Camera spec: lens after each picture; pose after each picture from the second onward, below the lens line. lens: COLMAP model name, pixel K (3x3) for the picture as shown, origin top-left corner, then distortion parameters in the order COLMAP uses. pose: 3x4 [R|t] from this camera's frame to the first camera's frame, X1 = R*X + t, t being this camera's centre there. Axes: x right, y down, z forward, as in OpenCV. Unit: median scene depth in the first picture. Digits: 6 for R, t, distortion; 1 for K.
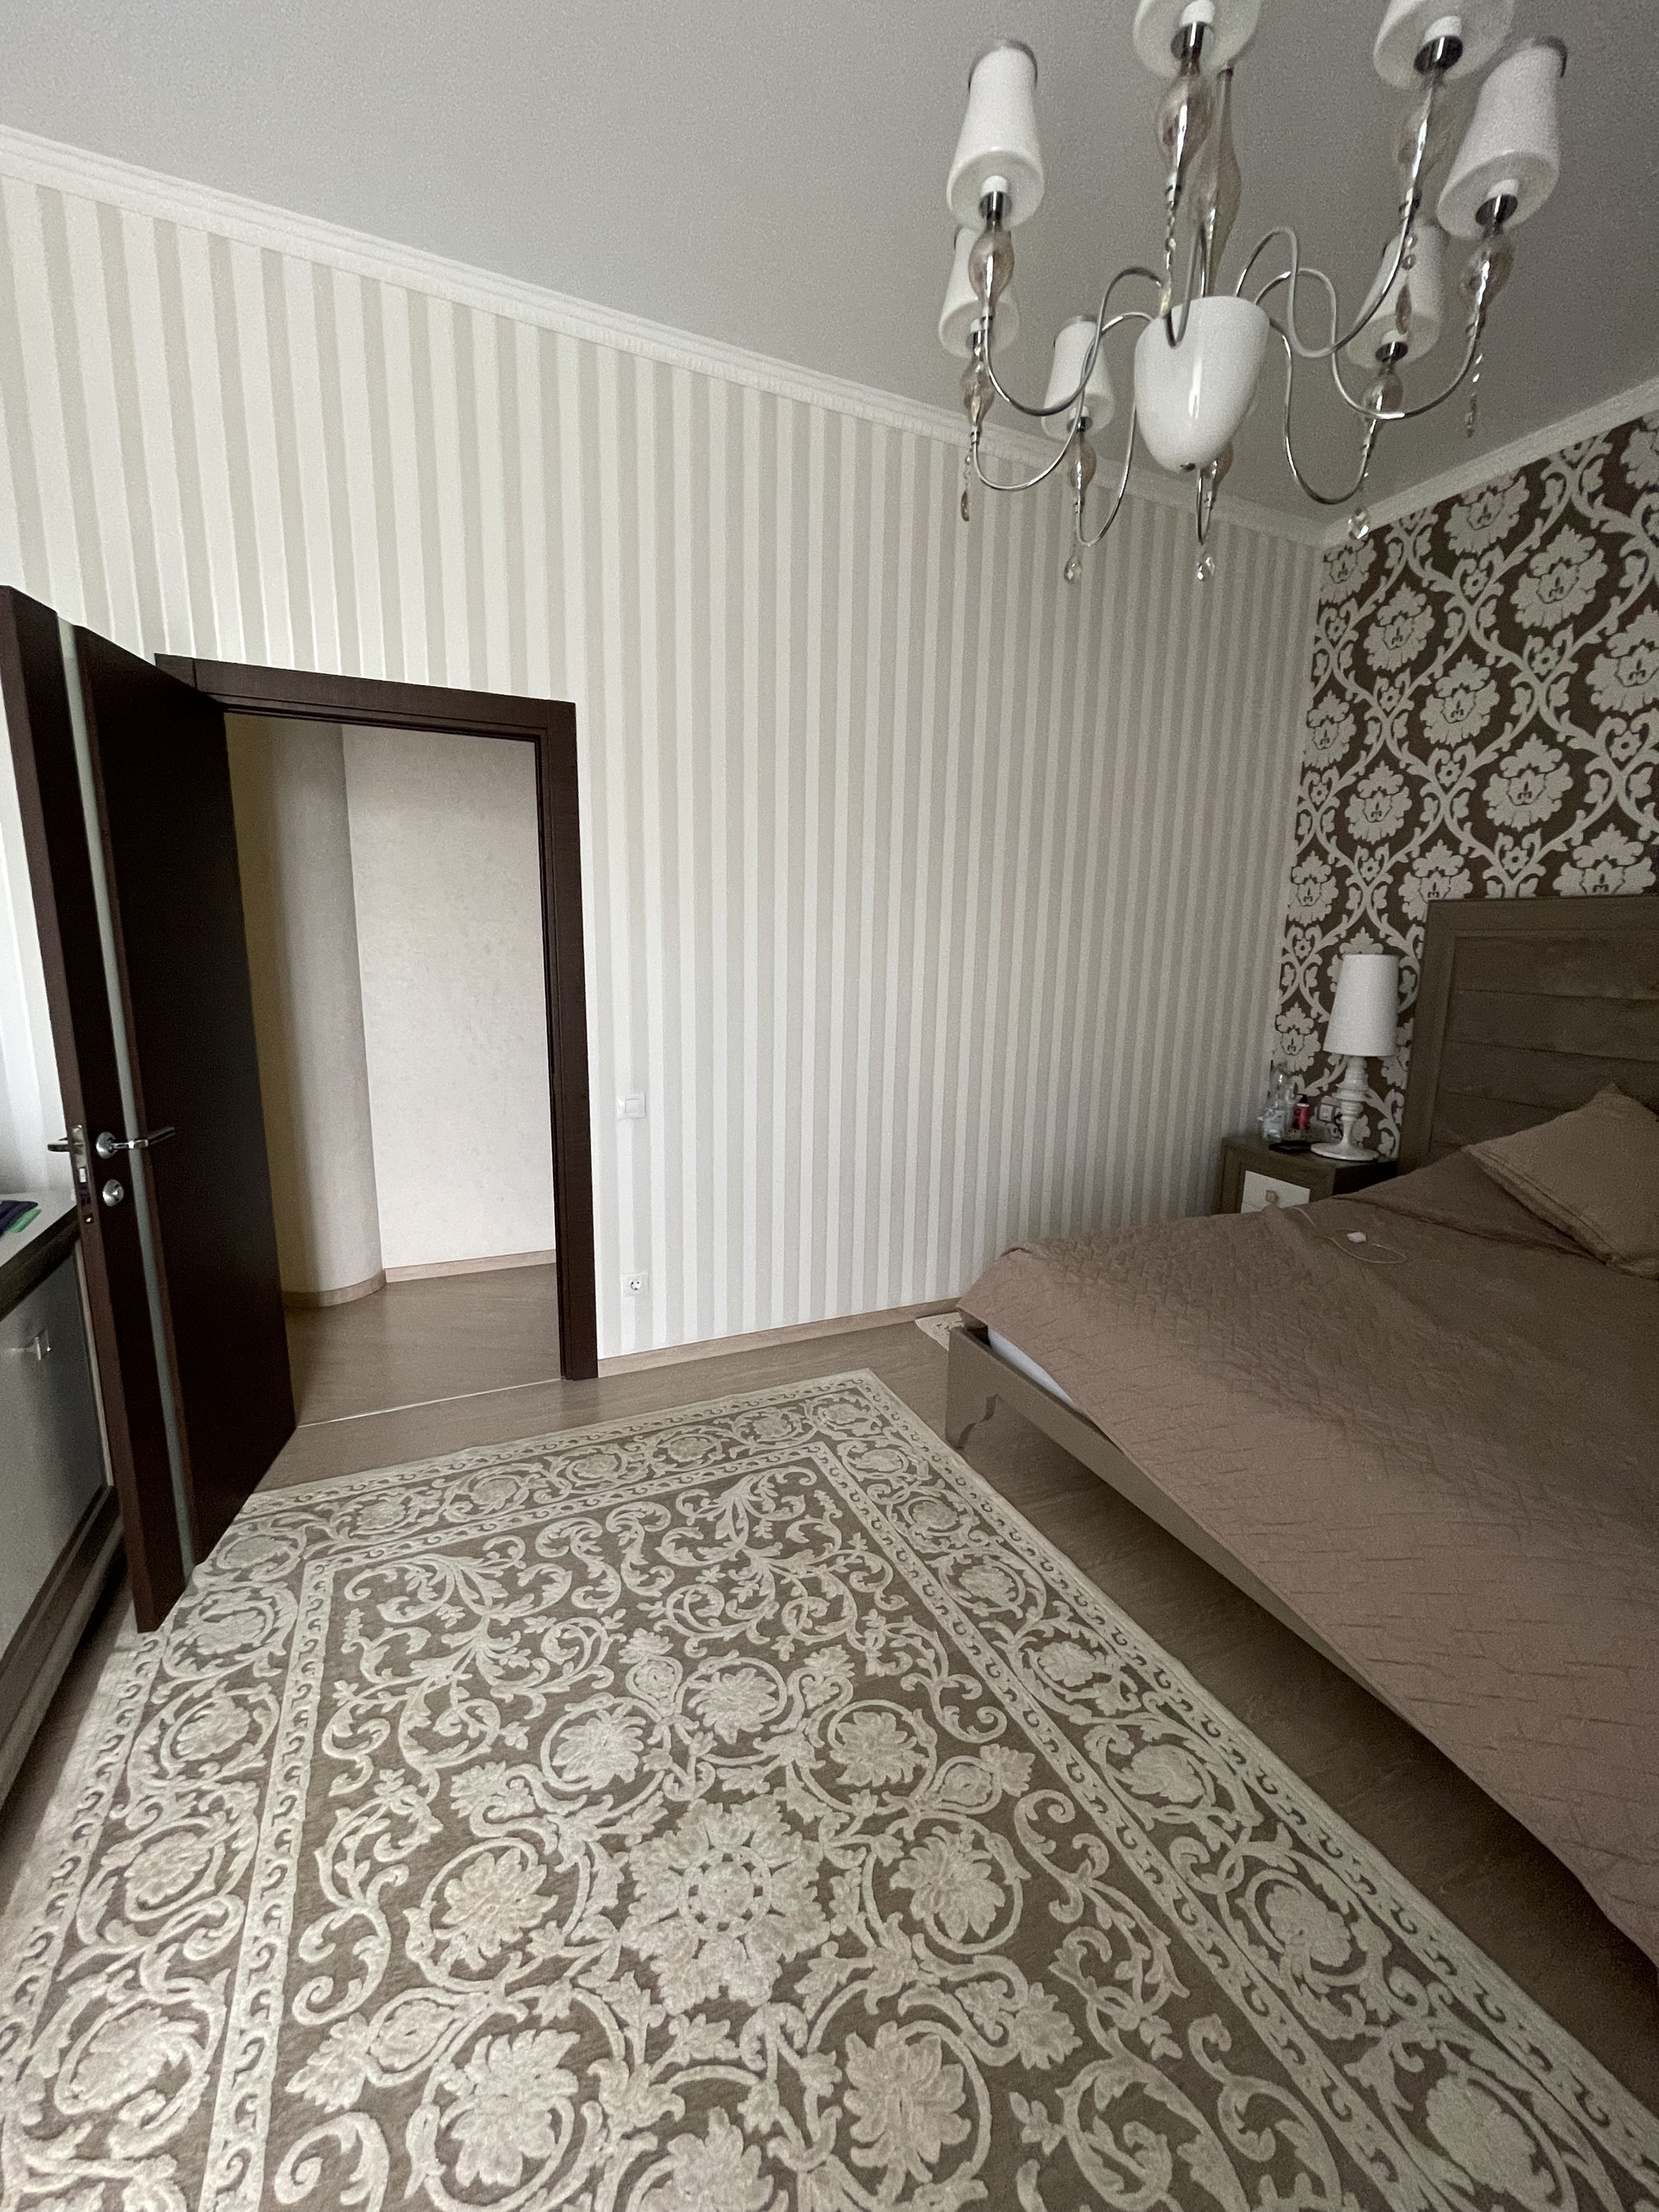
lens RADIAL K [[885.0, 0, 851.3], [0, 885.0, 1106.6], [0, 0, 1]] dist [0.001307, -0.000519]
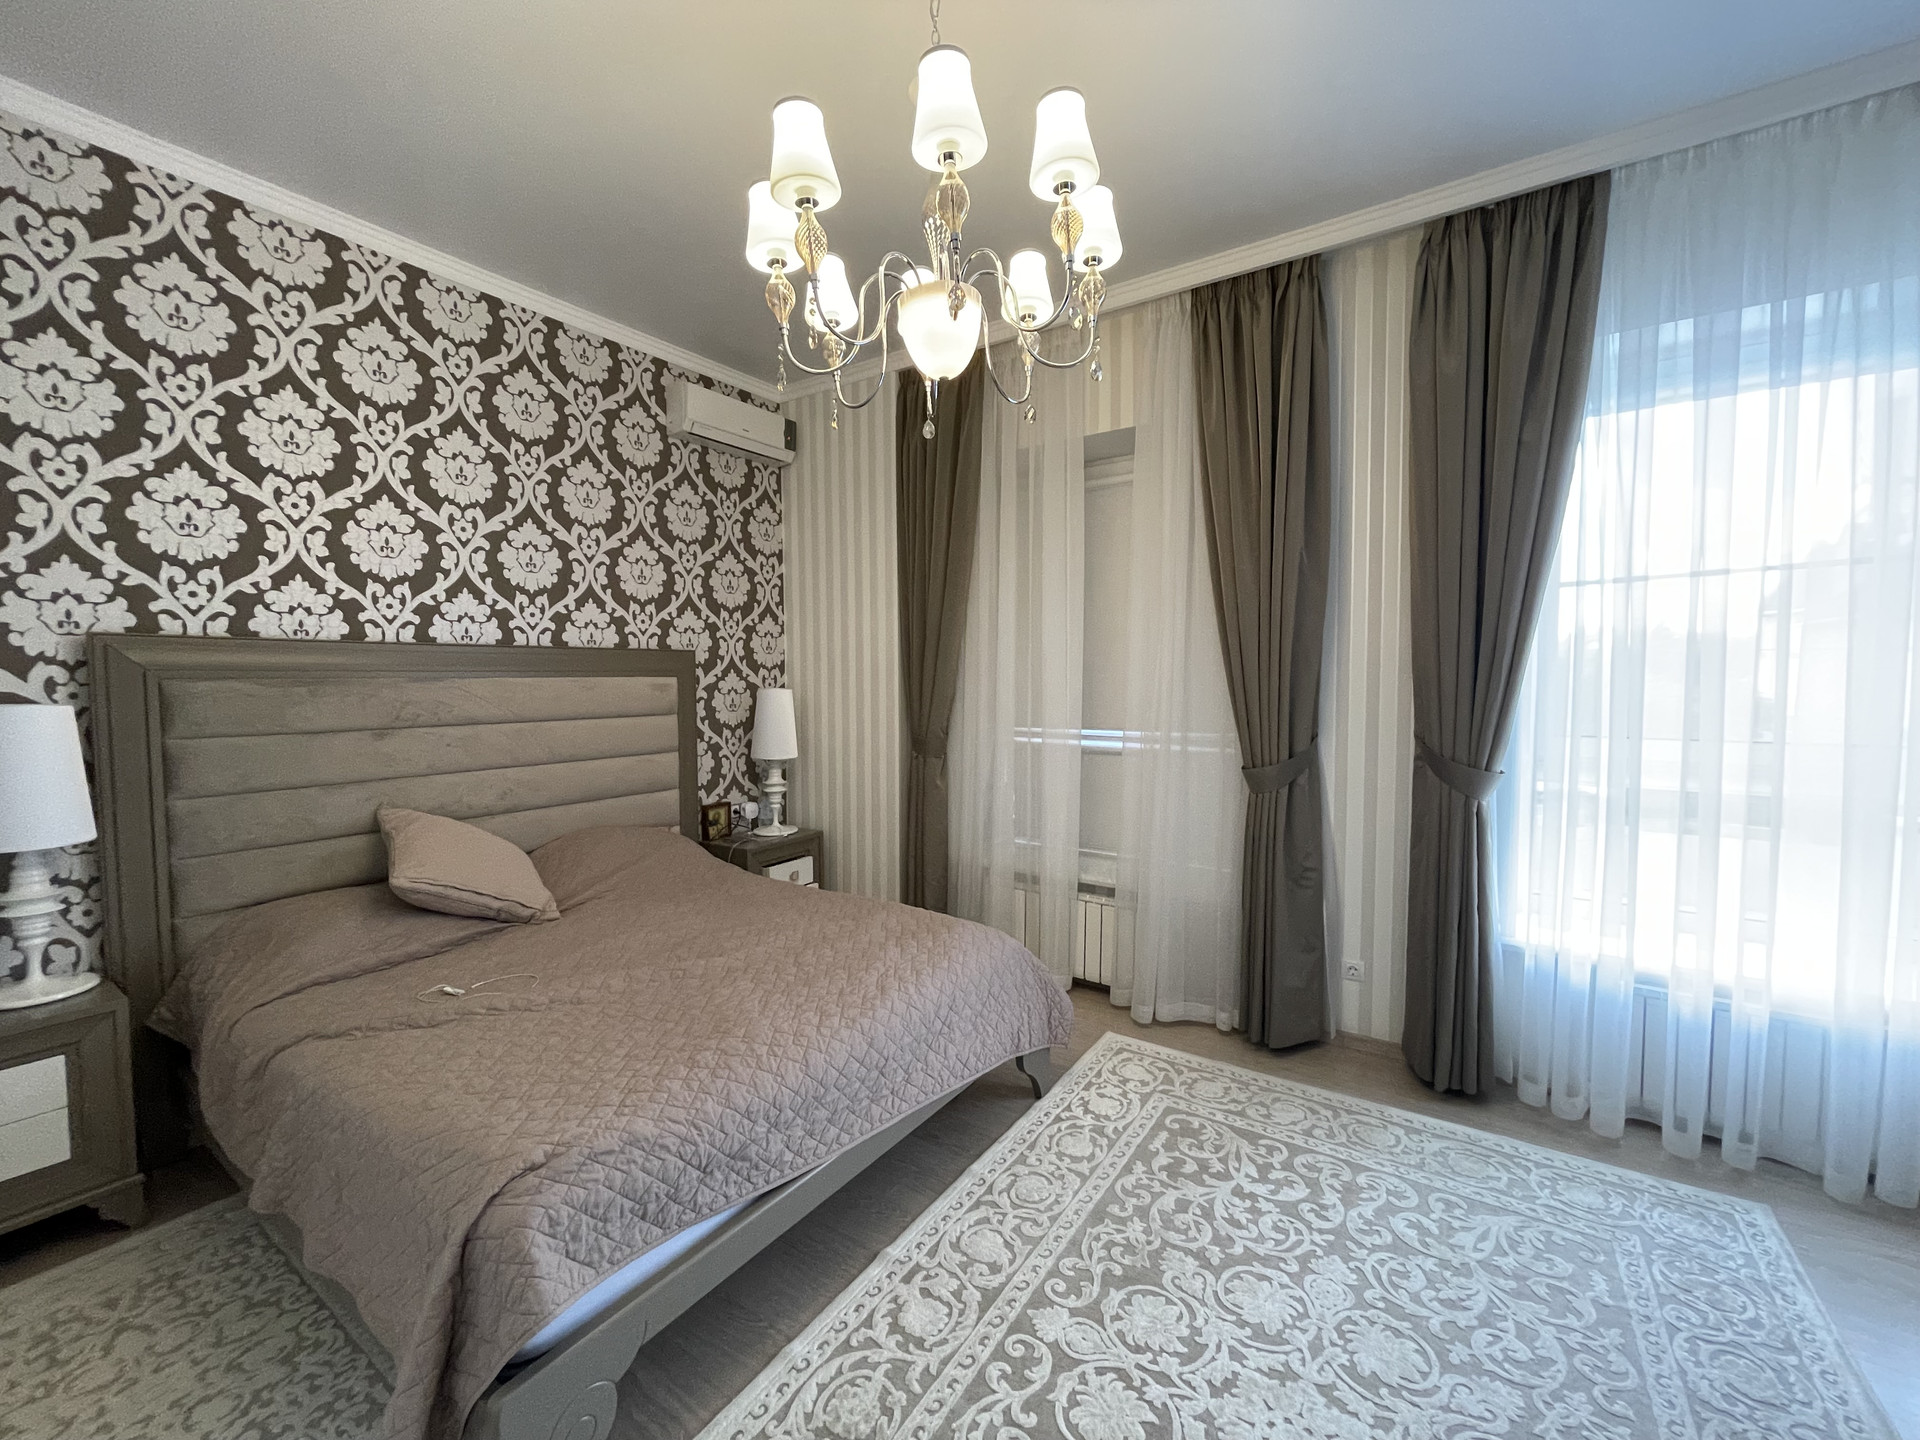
lens RADIAL K [[768.2, 0, 979.7], [0, 768.2, 707.1], [0, 0, 1]] dist [0.001307, -0.000519]
pose [[-0.516847, -0.037541, 0.855255, -0.498347], [0.164927, 0.975956, 0.142508, -0.208766], [-0.840041, 0.214709, -0.498228, 1.060542]]
